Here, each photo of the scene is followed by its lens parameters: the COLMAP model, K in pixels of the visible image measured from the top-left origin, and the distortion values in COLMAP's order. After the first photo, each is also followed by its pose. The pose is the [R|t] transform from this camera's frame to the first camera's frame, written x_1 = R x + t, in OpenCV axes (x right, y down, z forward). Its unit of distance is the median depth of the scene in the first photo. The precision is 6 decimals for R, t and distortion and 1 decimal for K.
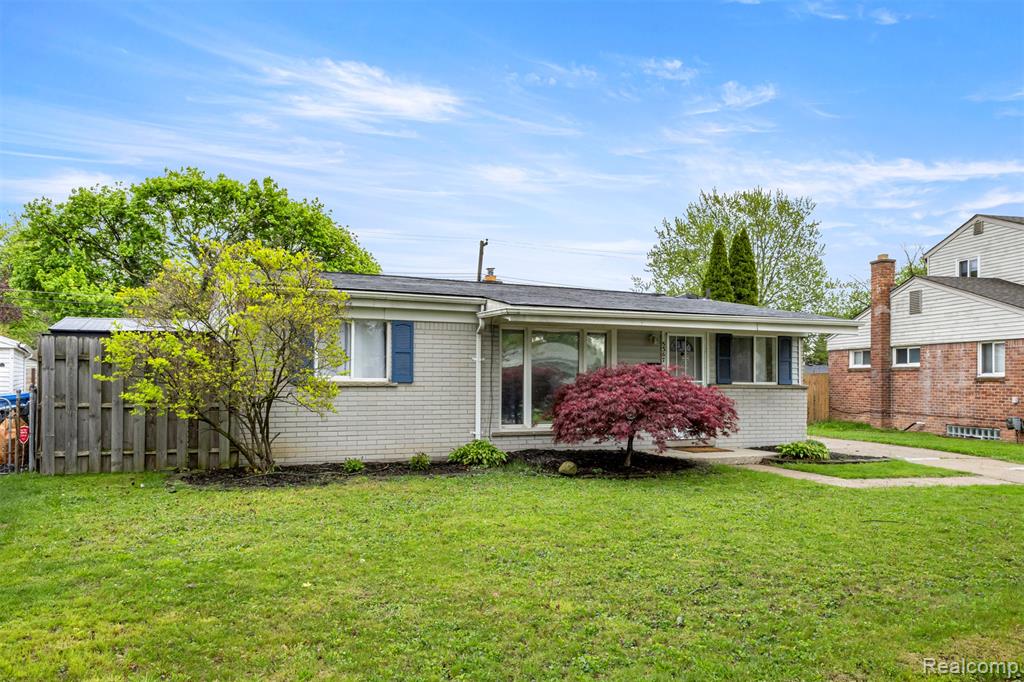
lens RADIAL K [[757.2, 0, 511.5], [0, 757.2, 385.1], [0, 0, 1]] dist [0.006896, 0.001324]
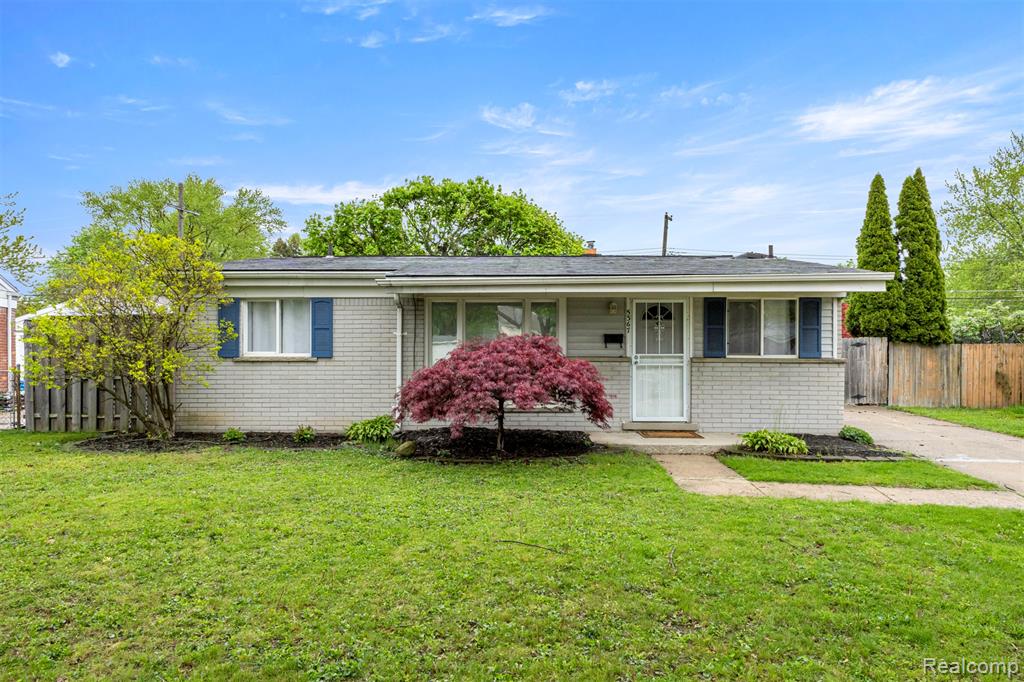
lens RADIAL K [[691.4, 0, 511.8], [0, 691.4, 368.8], [0, 0, 1]] dist [0.003504, 0.000360]
pose [[0.900556, 0.003105, -0.434729, 0.493008], [0.002707, 0.999915, 0.012751, 0.000756], [0.434732, -0.012660, 0.900471, 0.252941]]
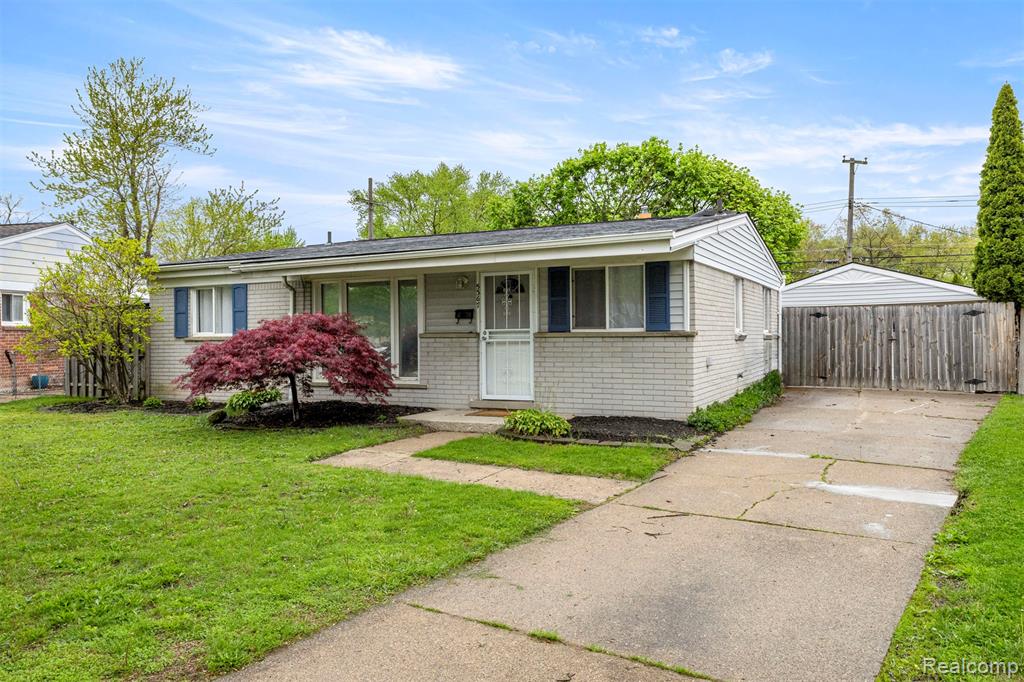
lens RADIAL K [[763.1, 0, 512.0], [0, 763.1, 341.0], [0, 0, 1]] dist [0.001975, -0.000176]
pose [[0.635700, -0.010042, -0.771871, 1.021377], [0.011355, 0.999929, -0.003656, 0.012053], [0.771853, -0.006440, 0.635769, 0.559286]]
